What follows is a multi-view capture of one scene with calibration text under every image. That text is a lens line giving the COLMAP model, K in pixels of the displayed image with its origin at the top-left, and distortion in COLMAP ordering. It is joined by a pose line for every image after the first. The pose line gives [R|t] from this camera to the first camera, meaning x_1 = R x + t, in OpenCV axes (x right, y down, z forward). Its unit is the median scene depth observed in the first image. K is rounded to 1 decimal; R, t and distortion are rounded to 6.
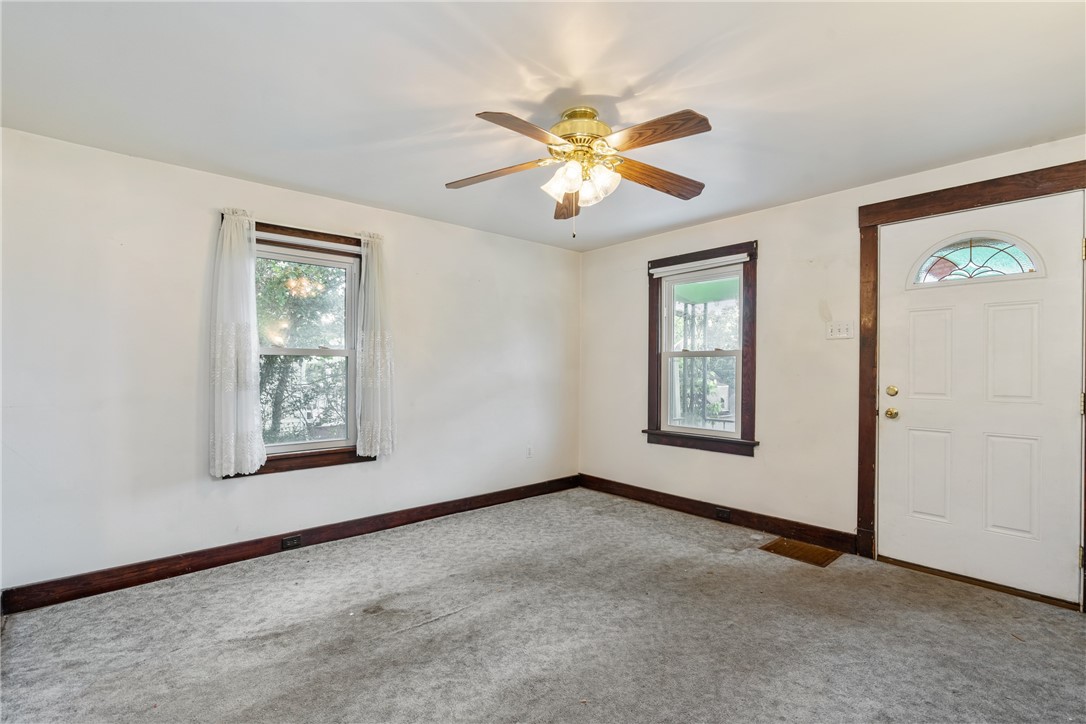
lens RADIAL K [[499.1, 0, 535.8], [0, 499.1, 367.1], [0, 0, 1]] dist [-0.007913, -0.000151]
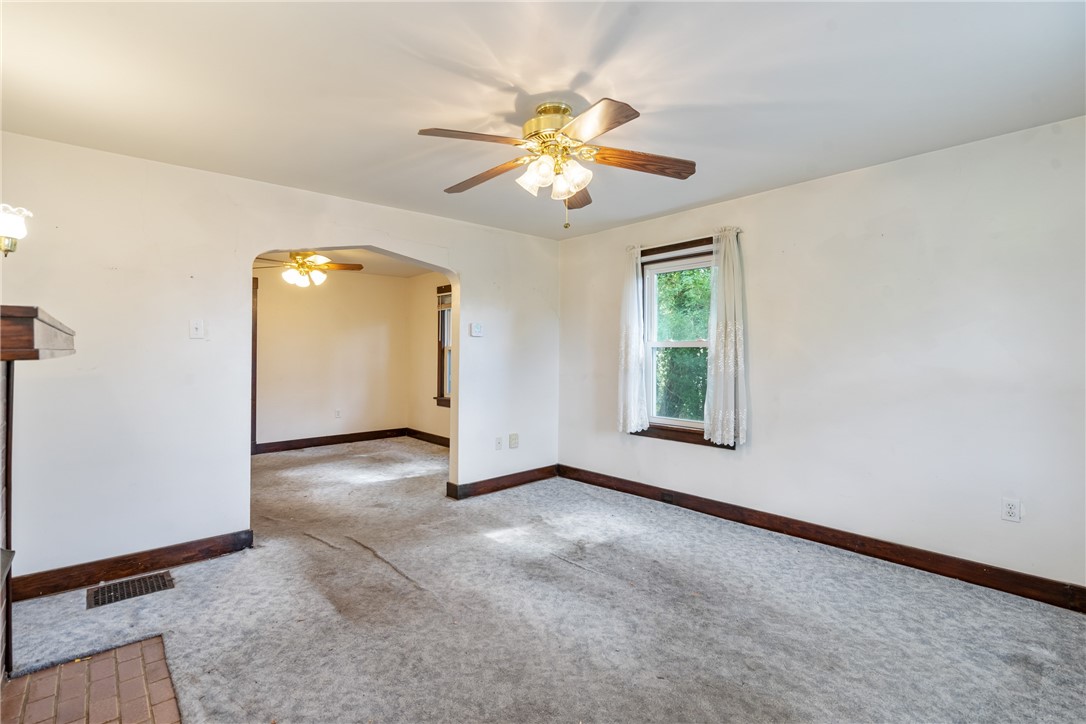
lens RADIAL K [[502.1, 0, 539.7], [0, 502.1, 349.0], [0, 0, 1]] dist [-0.002942, 0.000124]
pose [[0.012638, -0.010667, -0.999863, 0.766705], [-0.000221, 0.999943, -0.010671, -0.005899], [0.999920, 0.000356, 0.012635, 0.664990]]
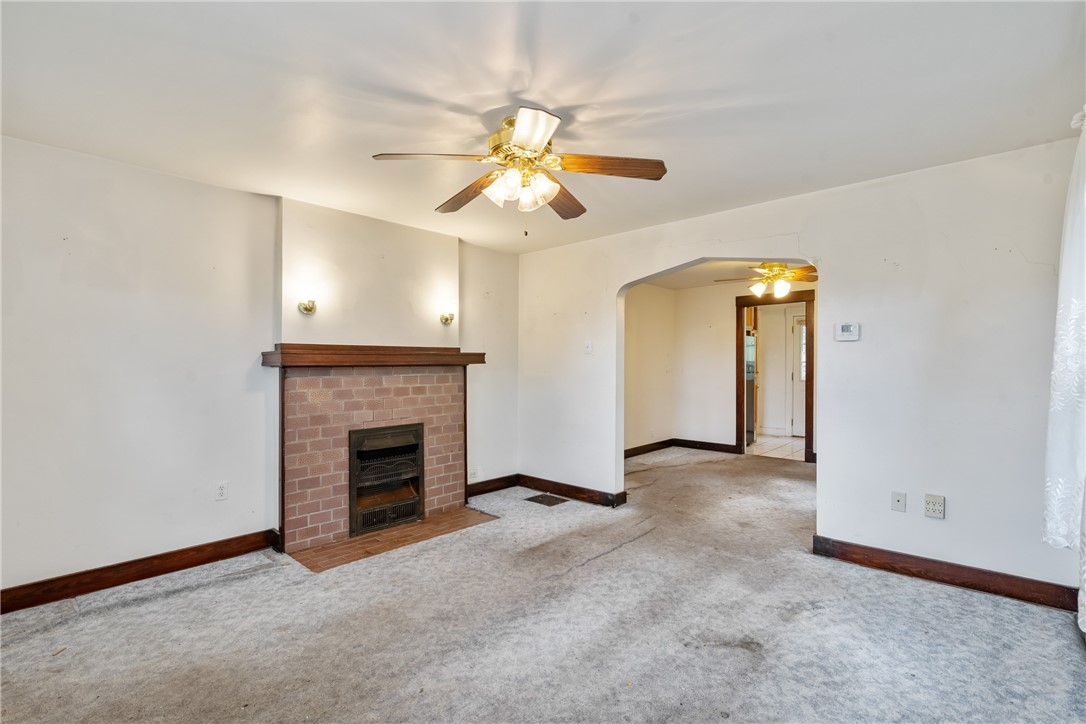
lens RADIAL K [[496.0, 0, 543.0], [0, 496.0, 362.0], [0, 0, 1]] dist [-0.001627, 0.000274]
pose [[-0.993074, -0.004225, -0.117415, 0.110984], [-0.003865, 0.999987, -0.003295, -0.007622], [0.117427, -0.002818, -0.993077, 1.398610]]
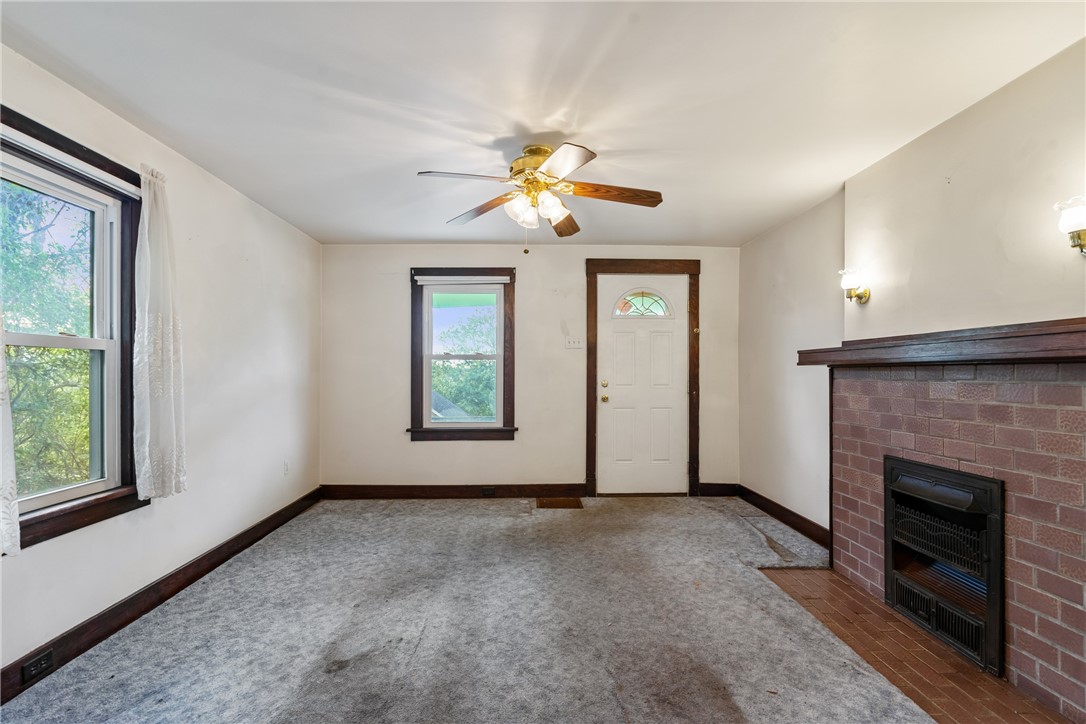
lens RADIAL K [[499.4, 0, 534.1], [0, 499.4, 372.4], [0, 0, 1]] dist [-0.001148, 0.000347]
pose [[0.637704, -0.004335, 0.770269, -0.569362], [0.001854, 0.999990, 0.004093, 0.005552], [-0.770279, -0.001182, 0.637706, 0.179851]]
